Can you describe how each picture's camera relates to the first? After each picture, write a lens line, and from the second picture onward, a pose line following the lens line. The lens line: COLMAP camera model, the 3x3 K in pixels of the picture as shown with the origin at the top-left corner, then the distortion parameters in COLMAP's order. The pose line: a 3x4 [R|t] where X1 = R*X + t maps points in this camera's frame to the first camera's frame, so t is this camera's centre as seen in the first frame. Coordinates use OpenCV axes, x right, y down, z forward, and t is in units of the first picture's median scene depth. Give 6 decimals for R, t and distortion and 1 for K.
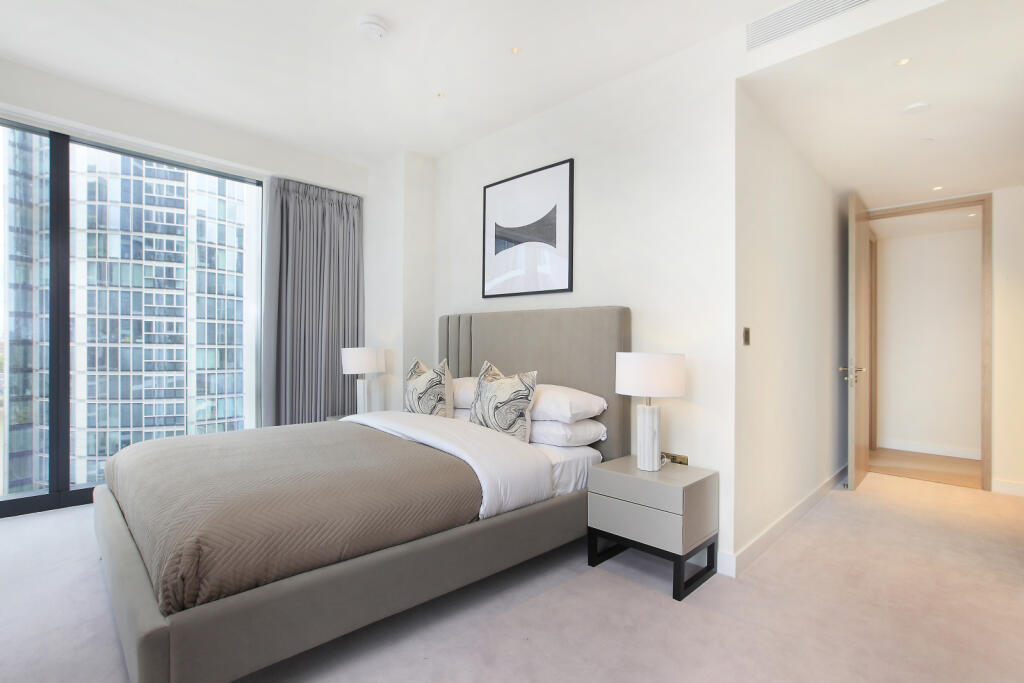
lens RADIAL K [[488.1, 0, 525.4], [0, 488.1, 351.1], [0, 0, 1]] dist [0.000151, 0.000455]
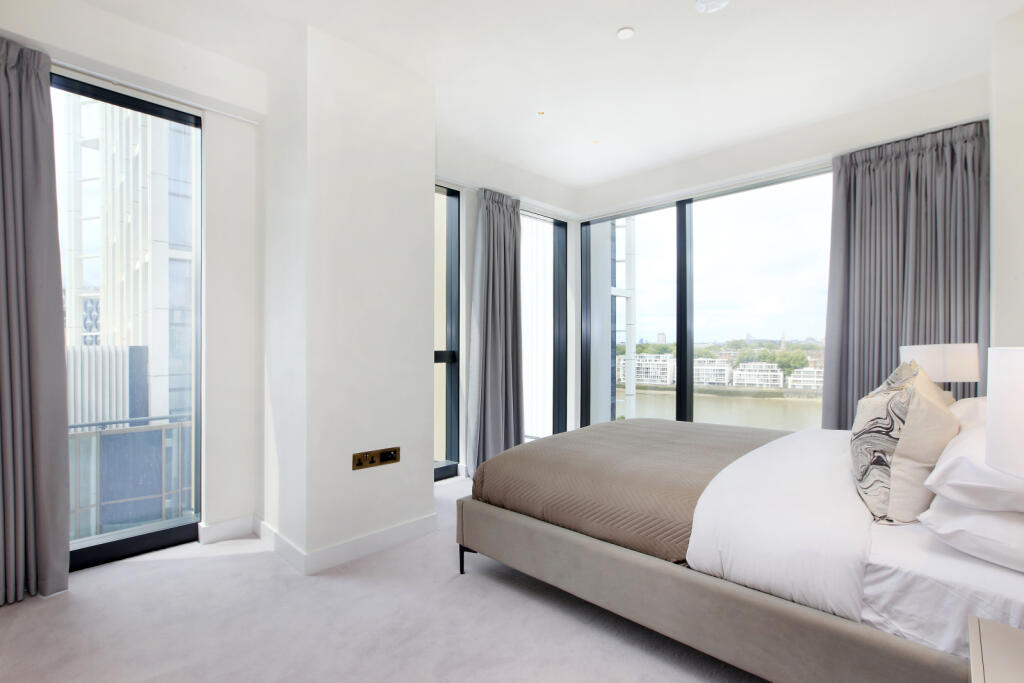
lens RADIAL K [[488.1, 0, 525.4], [0, 488.1, 351.1], [0, 0, 1]] dist [0.000151, 0.000455]
pose [[0.015120, -0.008408, -0.999850, 0.451711], [0.009109, 0.999924, -0.008271, 0.004538], [0.999844, -0.008982, 0.015195, 0.490853]]
